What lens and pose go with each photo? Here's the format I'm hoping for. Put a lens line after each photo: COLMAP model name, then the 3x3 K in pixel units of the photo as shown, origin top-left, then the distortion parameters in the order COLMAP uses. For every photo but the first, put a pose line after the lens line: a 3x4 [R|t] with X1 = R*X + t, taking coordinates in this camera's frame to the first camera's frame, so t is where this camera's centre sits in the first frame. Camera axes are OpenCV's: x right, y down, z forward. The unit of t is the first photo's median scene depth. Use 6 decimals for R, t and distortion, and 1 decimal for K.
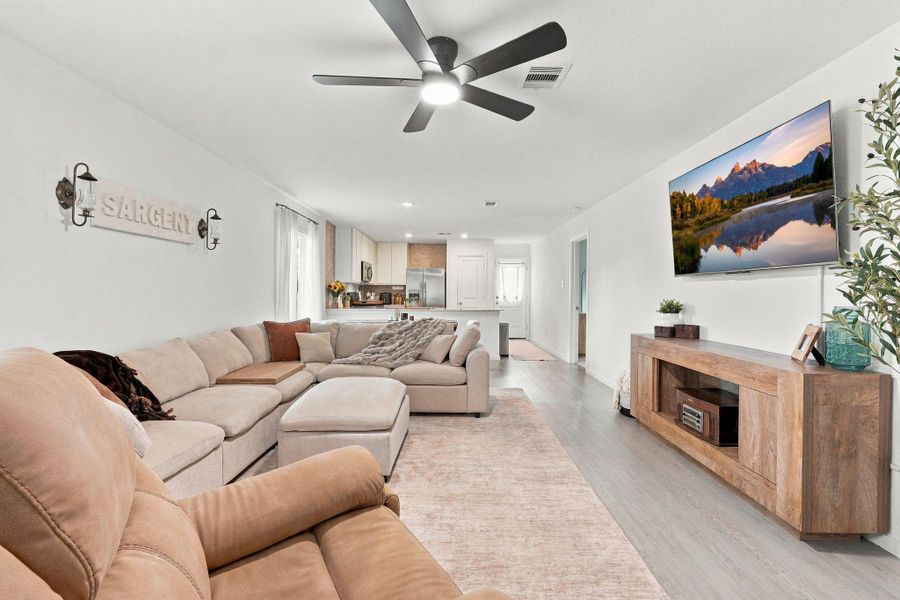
lens RADIAL K [[400.9, 0, 447.0], [0, 400.9, 293.1], [0, 0, 1]] dist [-0.003380, -0.000367]
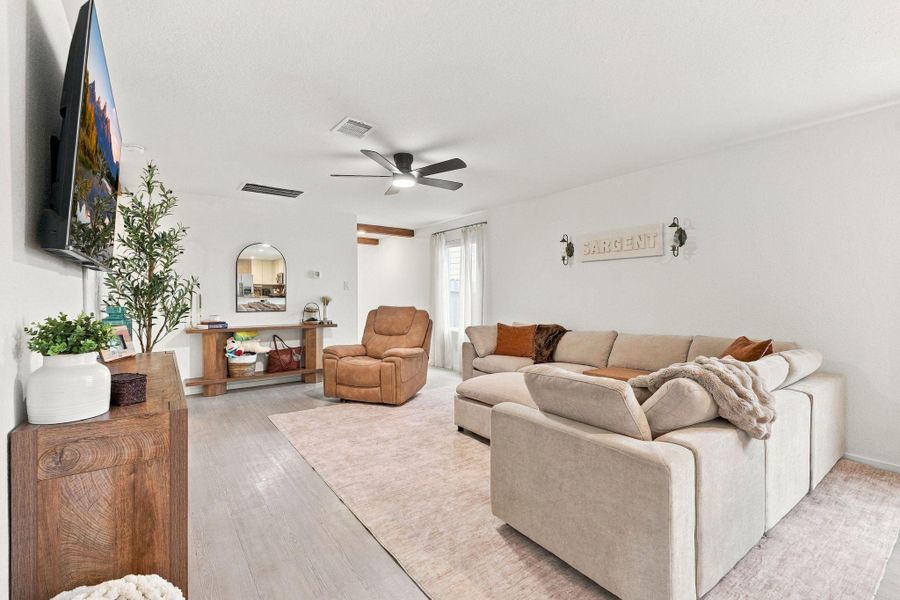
lens RADIAL K [[400.9, 0, 449.9], [0, 400.9, 299.2], [0, 0, 1]] dist [-0.003380, -0.000367]
pose [[-0.810162, -0.000937, -0.586205, 0.571255], [-0.005119, 0.999972, 0.005477, -0.000598], [0.586184, 0.007438, -0.810144, 1.726885]]
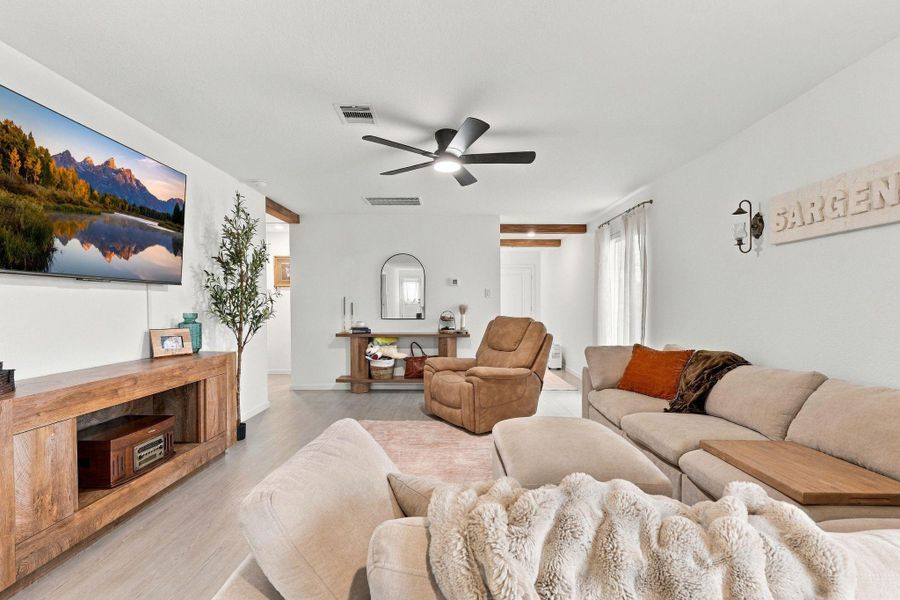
lens RADIAL K [[400.9, 0, 450.3], [0, 400.9, 313.5], [0, 0, 1]] dist [-0.003380, -0.000367]
pose [[-0.999857, -0.006787, 0.015492, -0.031700], [-0.006392, 0.999656, 0.025450, -0.006436], [-0.015659, 0.025347, -0.999556, 1.661305]]
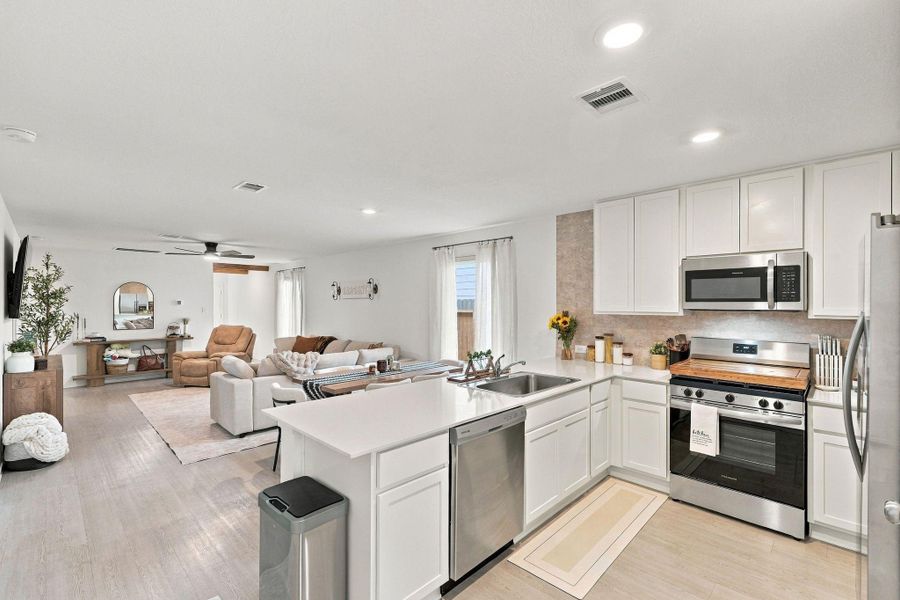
lens RADIAL K [[400.9, 0, 455.8], [0, 400.9, 302.2], [0, 0, 1]] dist [-0.003380, -0.000367]
pose [[-0.705905, -0.006718, -0.708274, 0.567547], [-0.004393, 0.999977, -0.005106, -0.100389], [0.708292, -0.000493, -0.705919, 3.056435]]
